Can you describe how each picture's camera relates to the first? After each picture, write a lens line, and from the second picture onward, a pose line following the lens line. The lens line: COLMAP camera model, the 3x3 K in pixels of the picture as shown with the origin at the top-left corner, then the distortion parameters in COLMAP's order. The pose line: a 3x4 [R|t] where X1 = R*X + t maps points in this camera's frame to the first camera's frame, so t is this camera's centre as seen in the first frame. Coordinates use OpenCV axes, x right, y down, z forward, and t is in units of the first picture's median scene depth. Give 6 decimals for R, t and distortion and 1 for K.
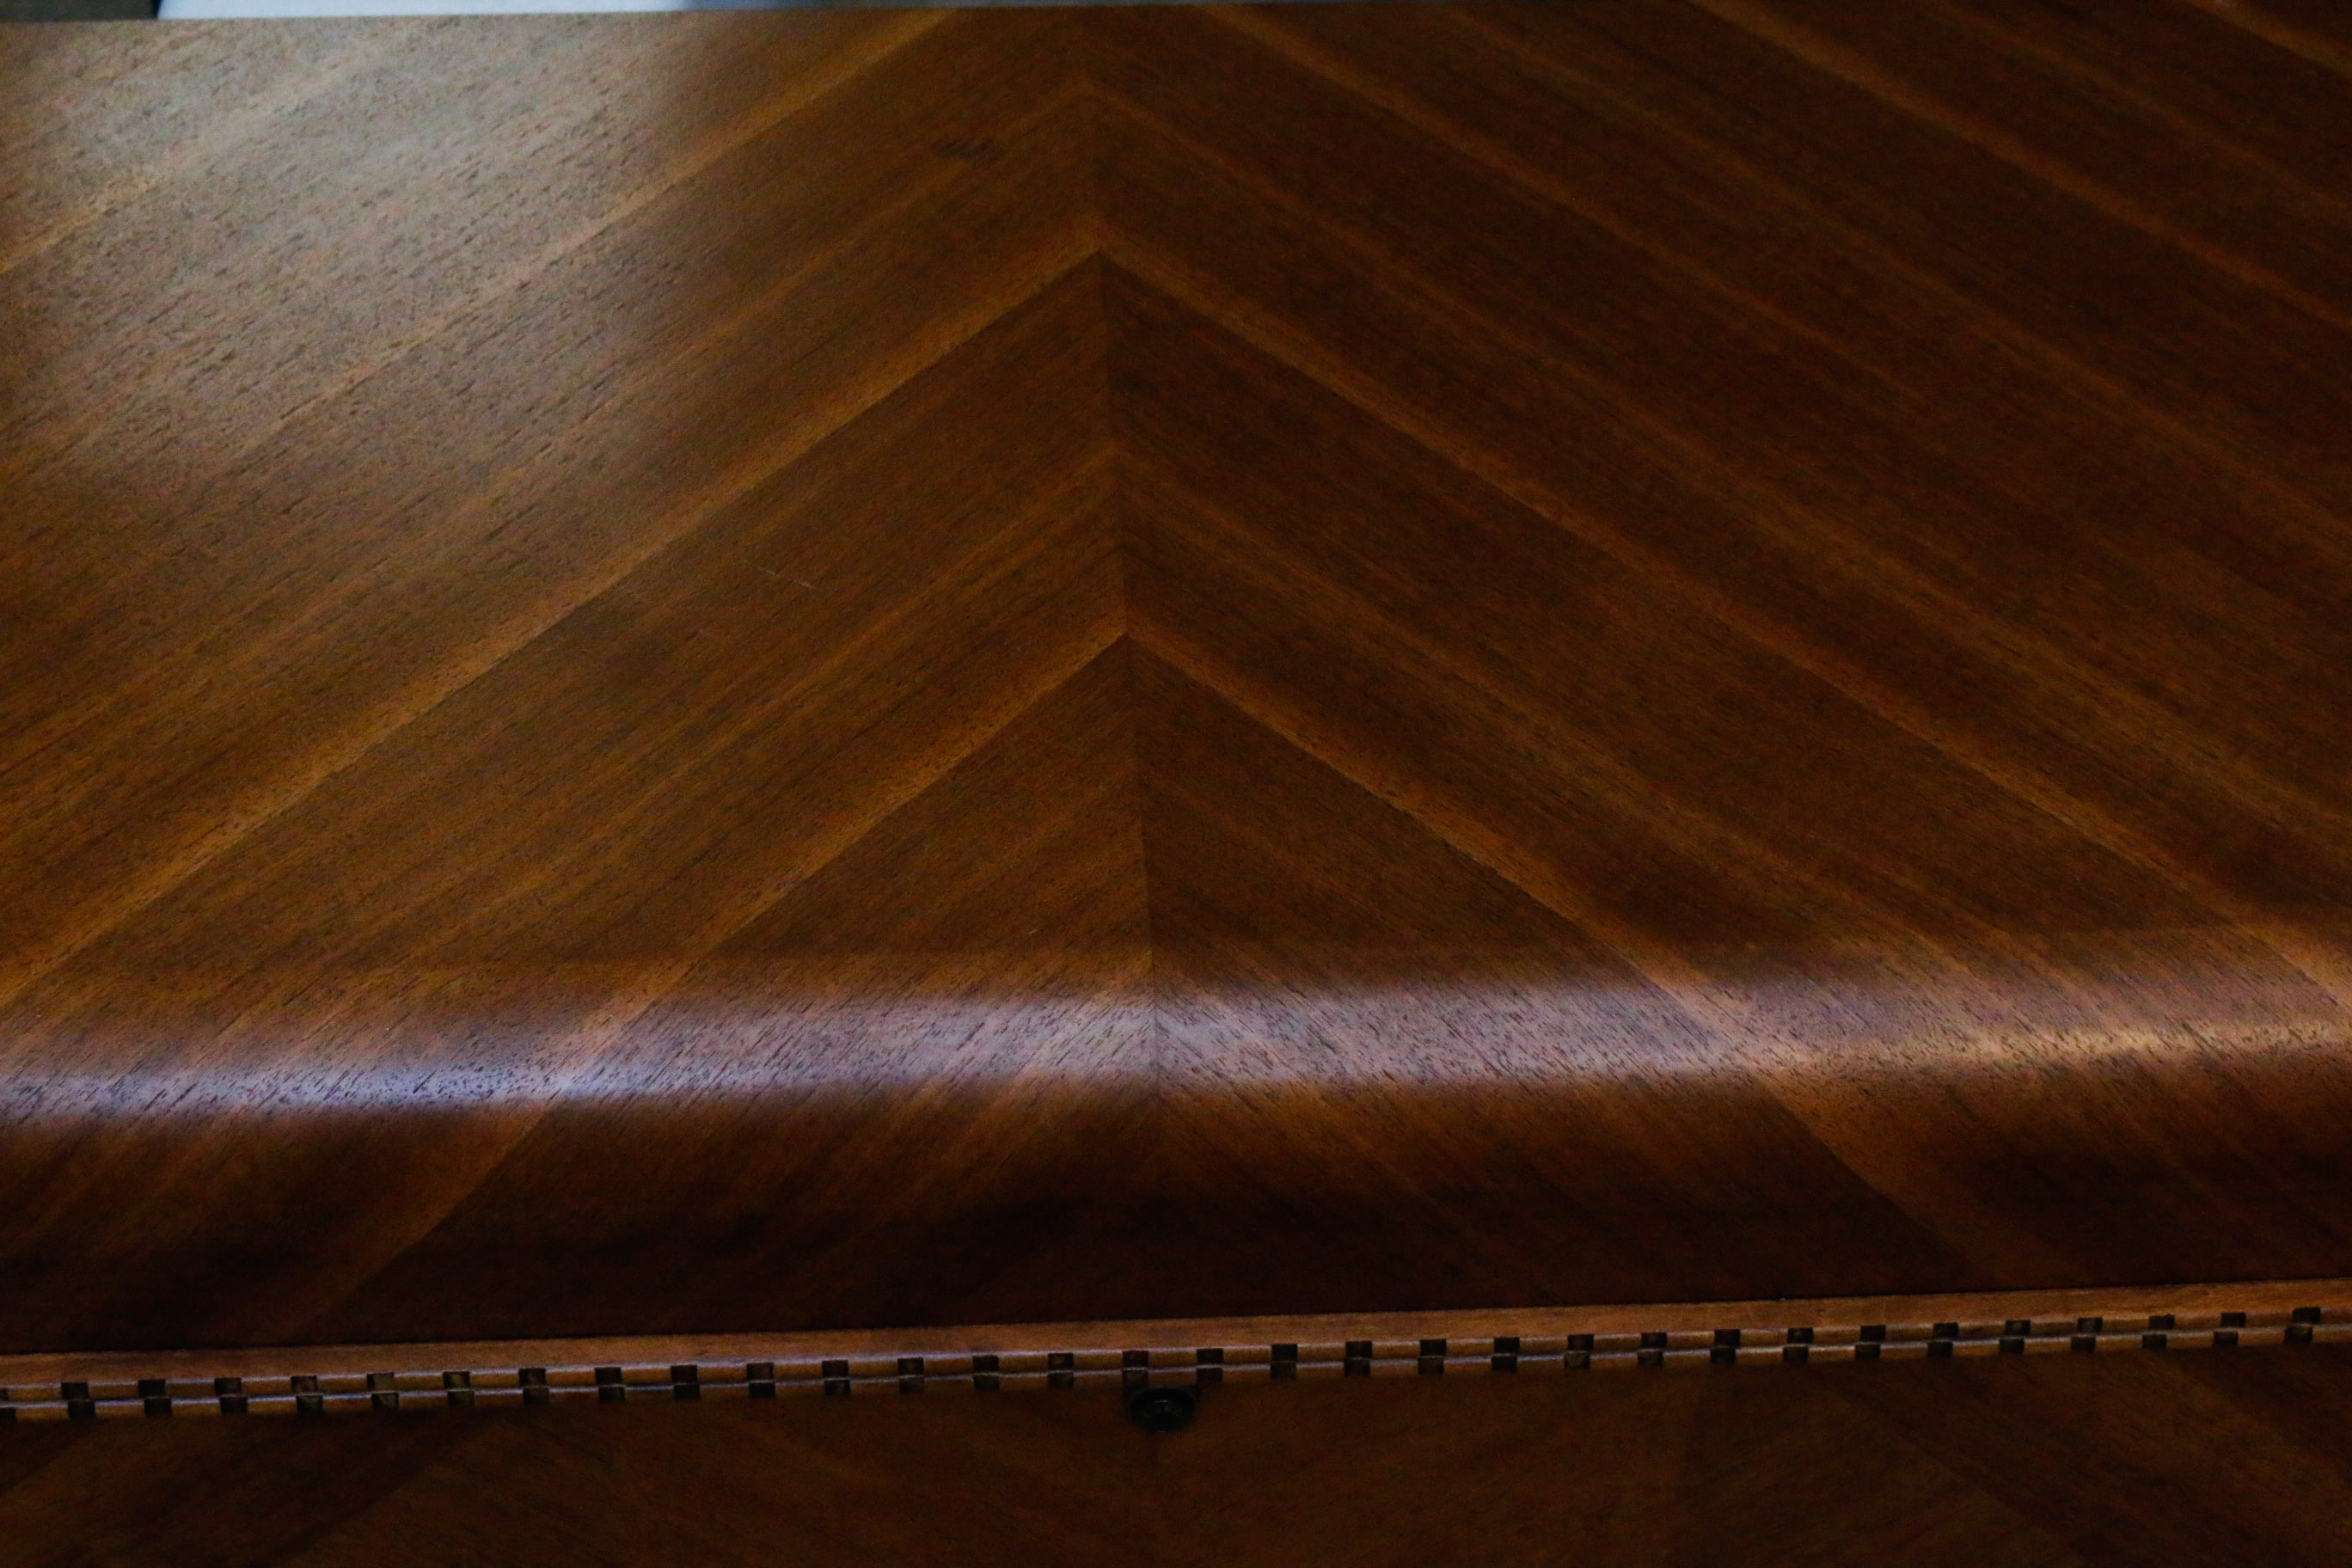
lens RADIAL K [[3756.0, 0, 1187.5], [0, 3756.0, 781.5], [0, 0, 1]] dist [-0.059295, 0.000000]
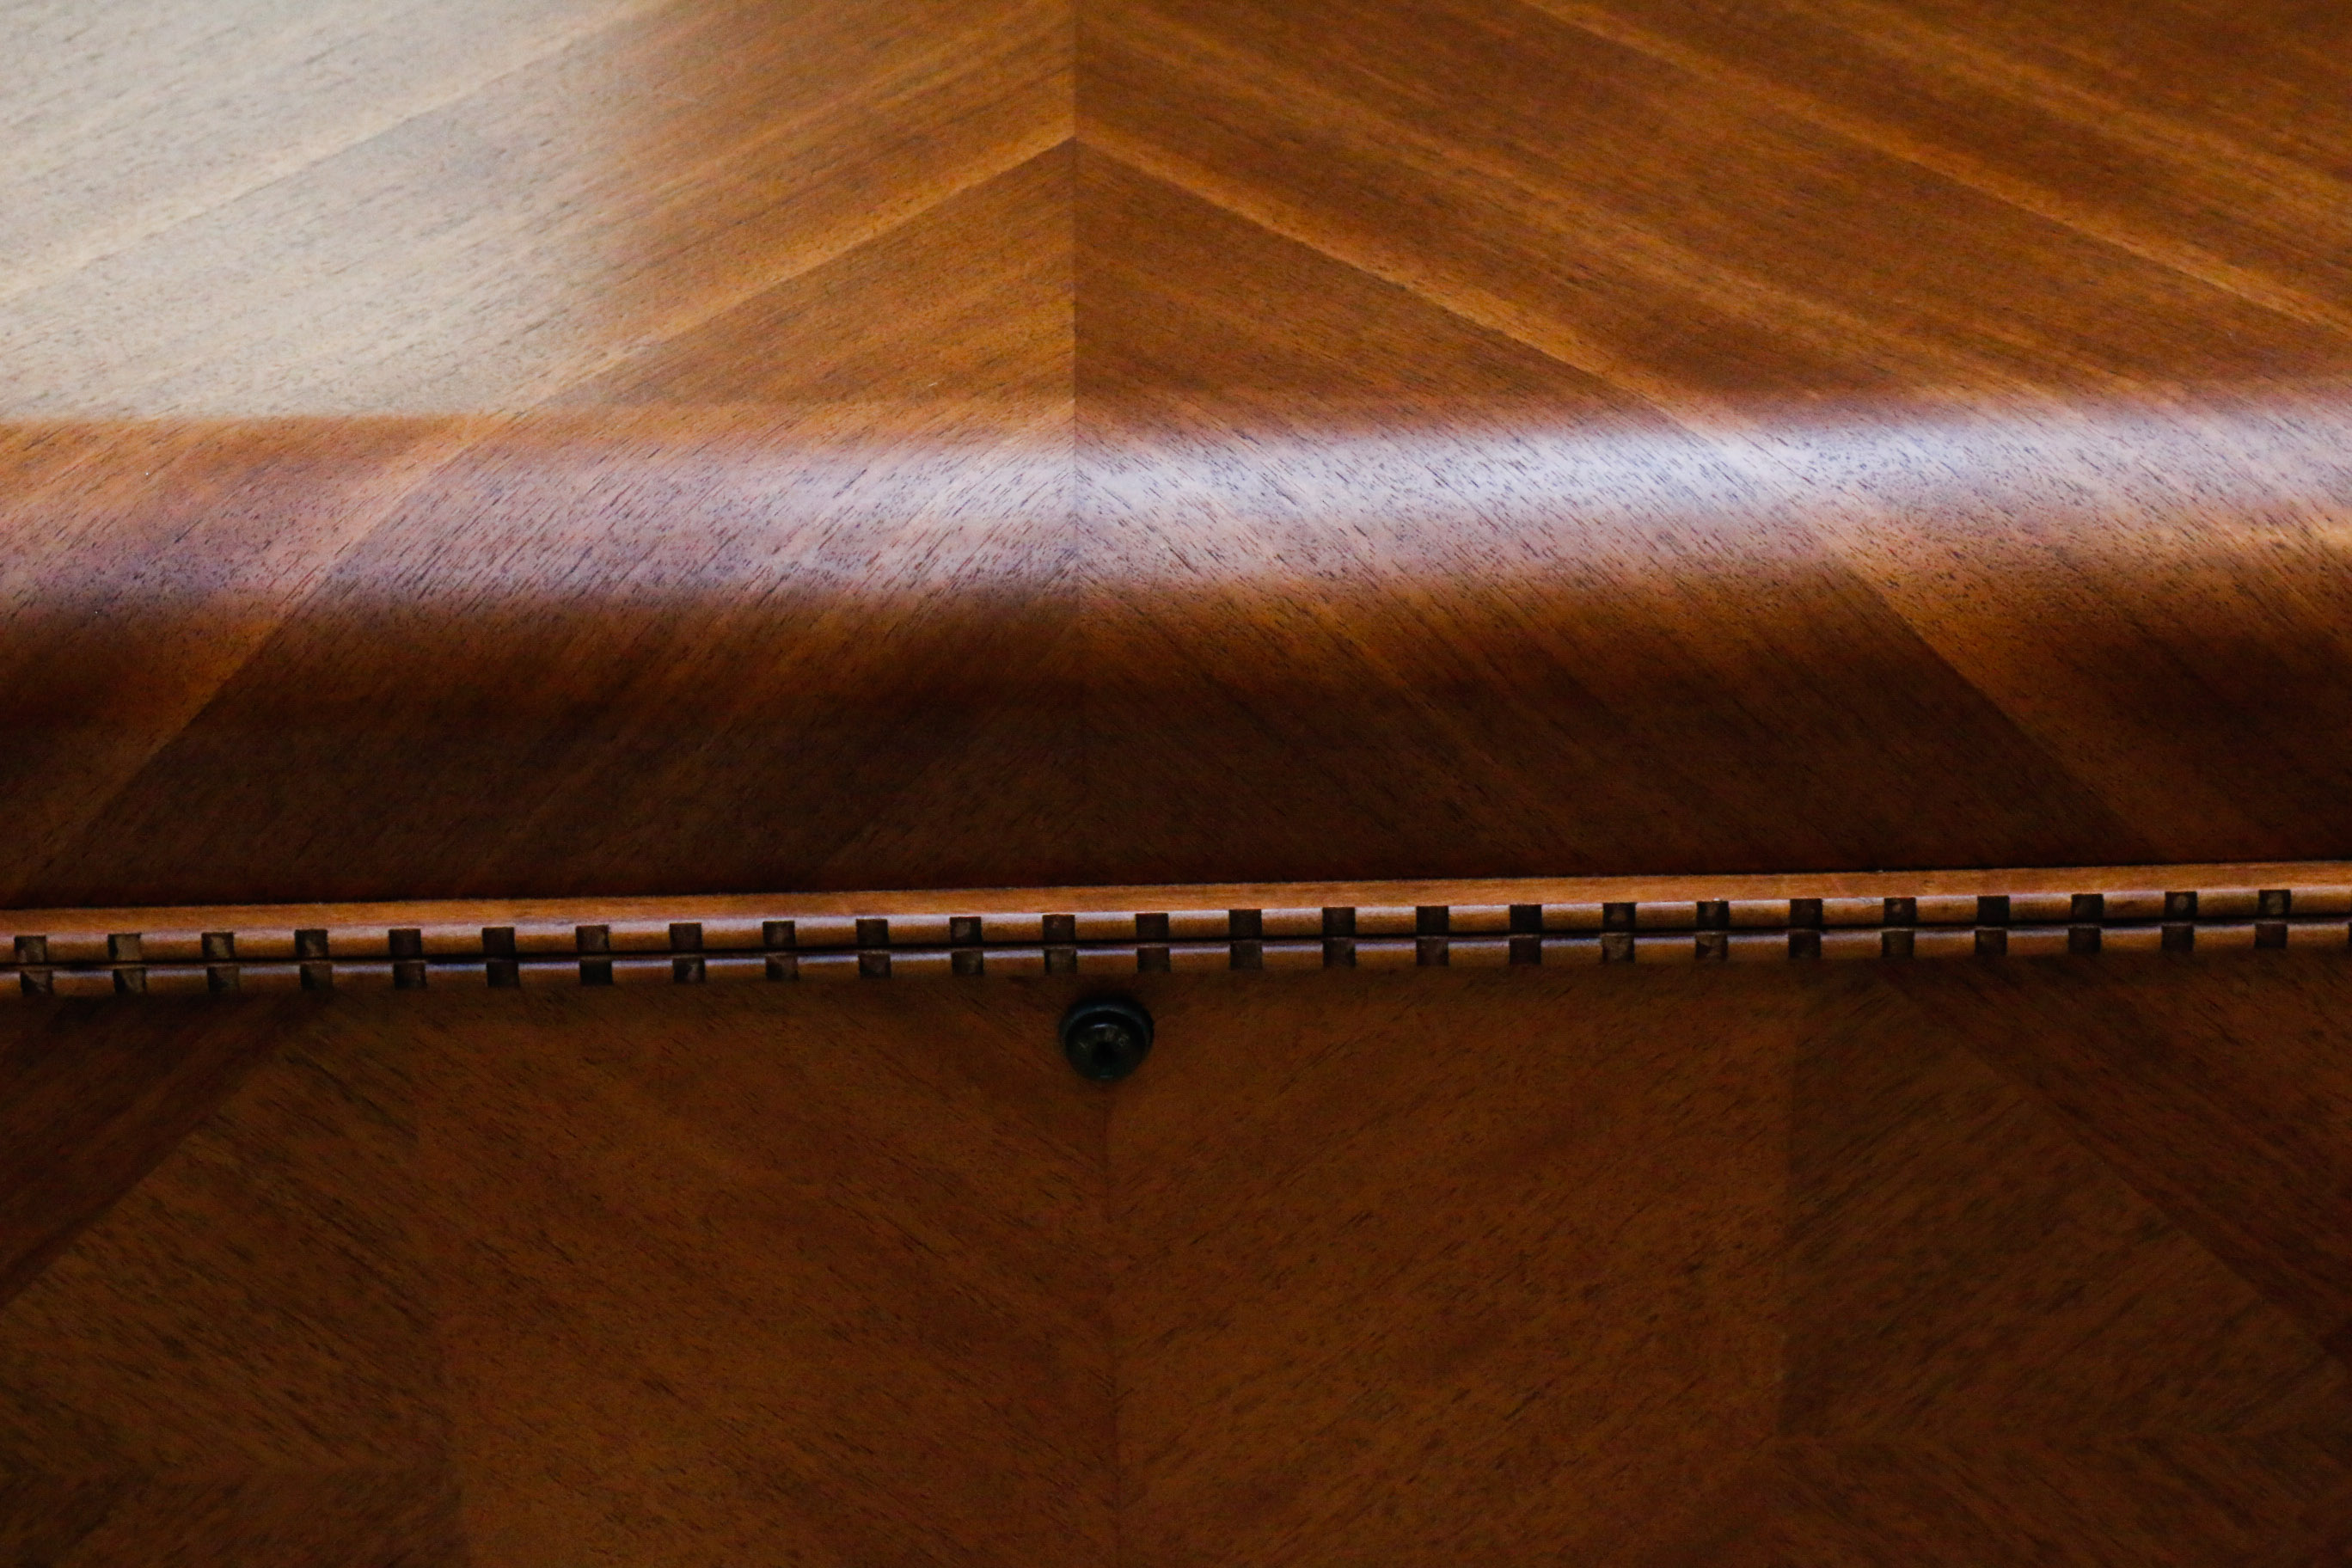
lens RADIAL K [[5759.2, 0, 1179.5], [0, 5759.2, 785.2], [0, 0, 1]] dist [0.026920, 0.000000]
pose [[0.997626, -0.010330, -0.068087, 0.094830], [-0.004161, 0.977836, -0.209331, 0.377460], [0.068740, 0.209117, 0.975472, -0.202658]]
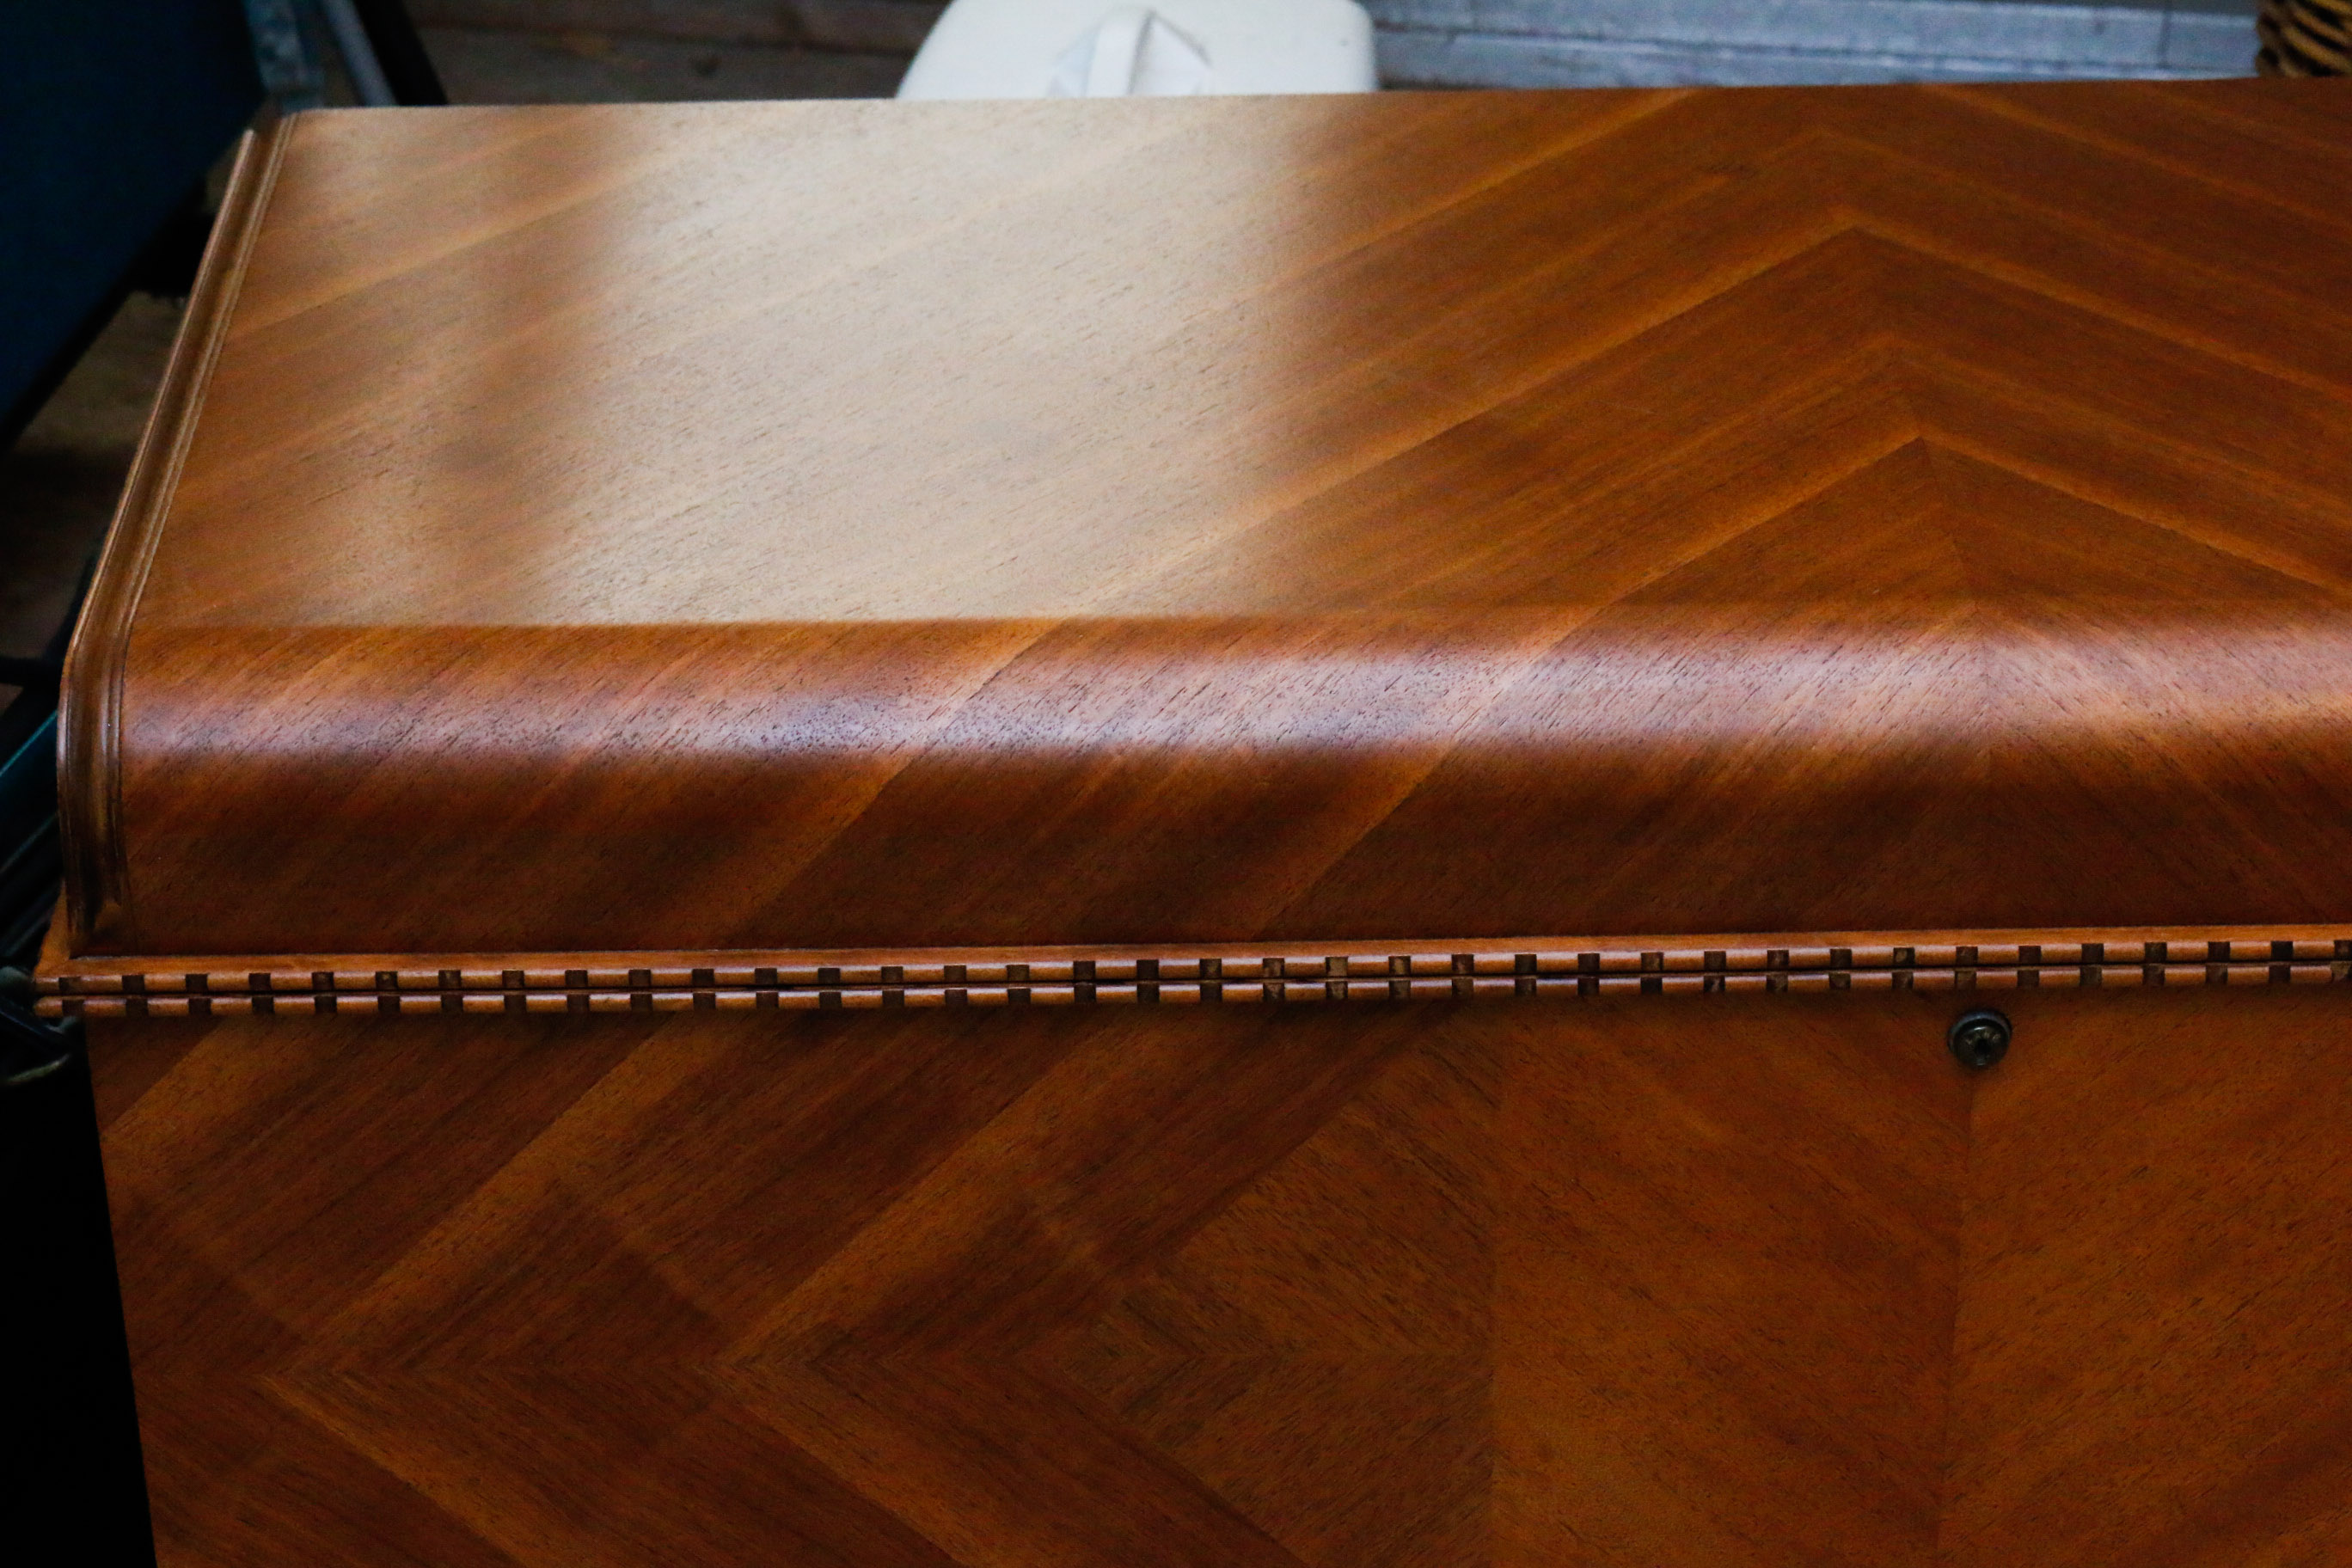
lens RADIAL K [[5530.5, 0, 1155.4], [0, 5530.5, 785.2], [0, 0, 1]] dist [0.043449, 0.000000]
pose [[0.998610, -0.011323, -0.051475, -0.177608], [-0.004039, 0.957337, -0.288947, 0.603129], [0.052550, 0.288753, 0.955960, -0.696761]]
